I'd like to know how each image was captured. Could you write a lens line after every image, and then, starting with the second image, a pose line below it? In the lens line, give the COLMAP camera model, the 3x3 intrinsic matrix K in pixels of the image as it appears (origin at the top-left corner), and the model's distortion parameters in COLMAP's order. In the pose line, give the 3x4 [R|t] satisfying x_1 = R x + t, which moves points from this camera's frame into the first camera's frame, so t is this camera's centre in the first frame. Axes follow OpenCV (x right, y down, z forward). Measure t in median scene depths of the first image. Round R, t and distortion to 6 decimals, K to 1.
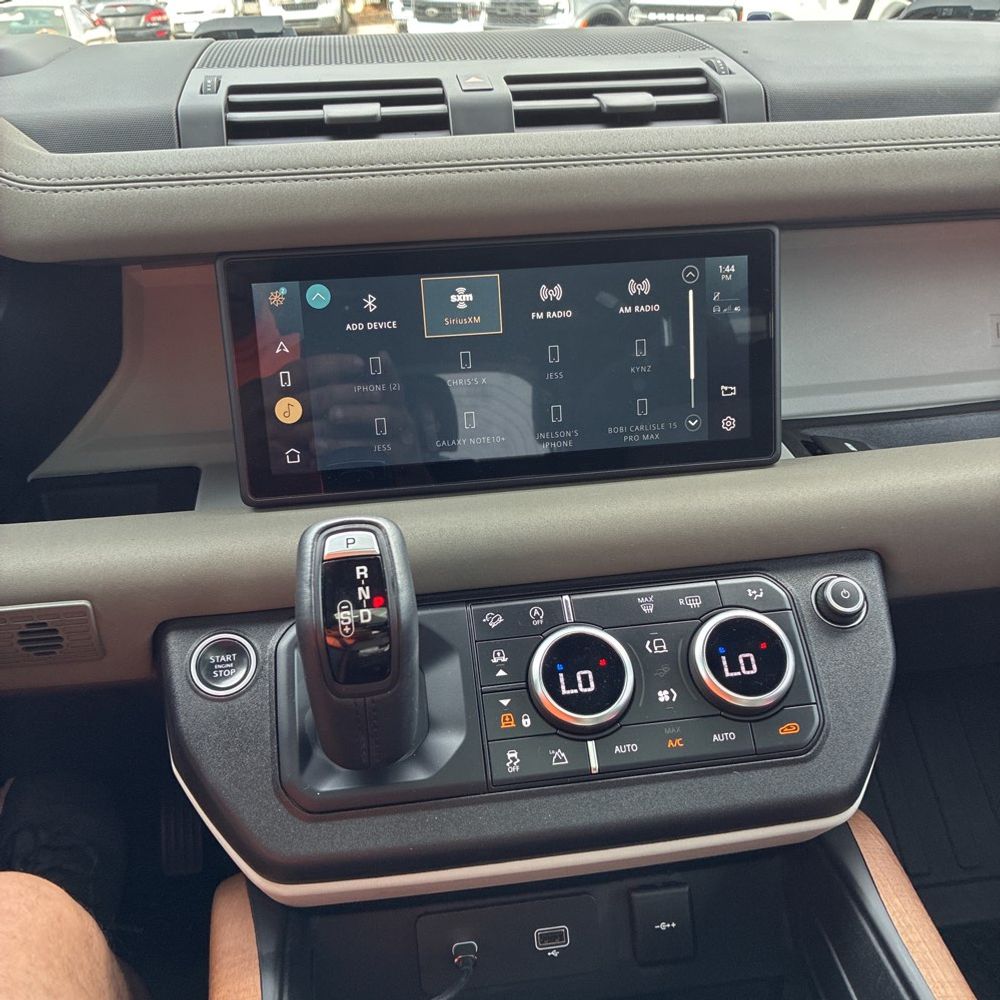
lens RADIAL K [[1017.0, 0, 501.4], [0, 1017.0, 497.6], [0, 0, 1]] dist [0.030414, 0.000000]
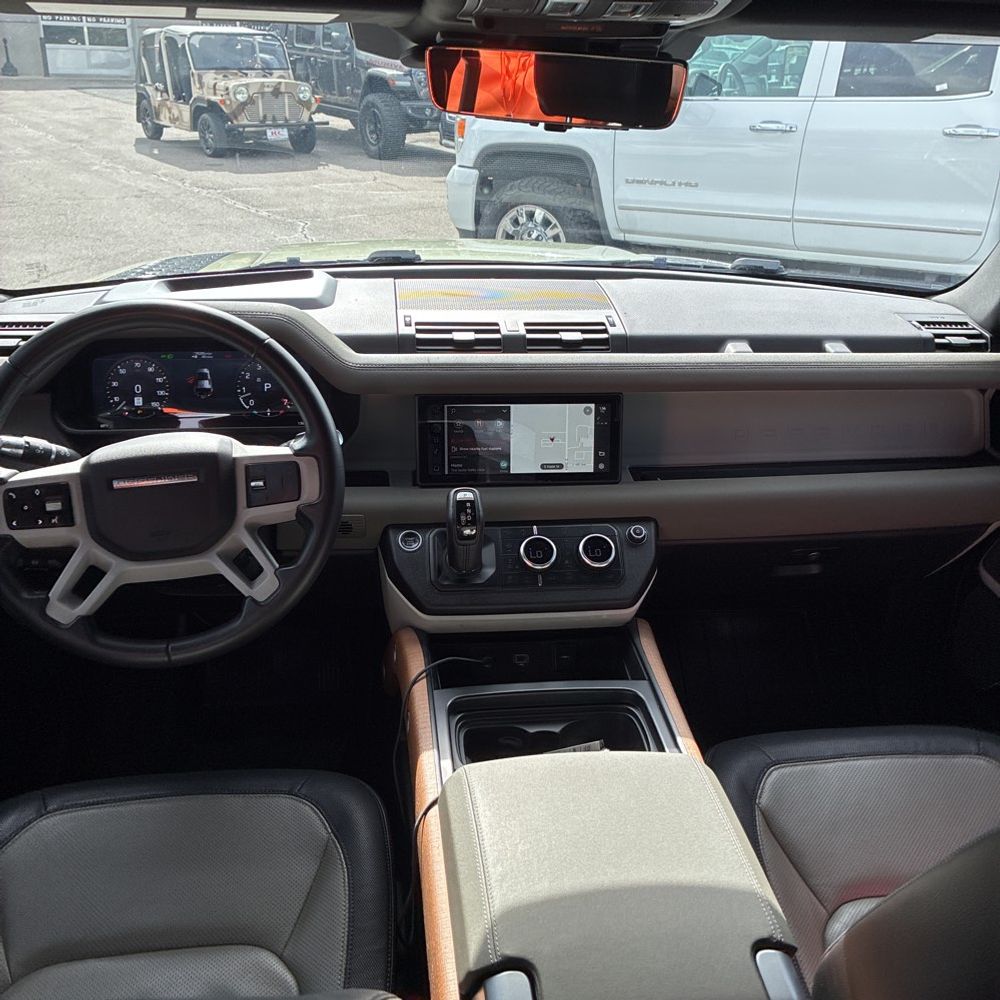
lens RADIAL K [[1017.0, 0, 500.1], [0, 1017.0, 501.5], [0, 0, 1]] dist [0.030414, 0.000000]
pose [[0.998080, 0.061903, -0.002218, -0.025640], [-0.061942, 0.997458, -0.035212, 0.132812], [0.000032, 0.035282, 0.999377, -1.706037]]
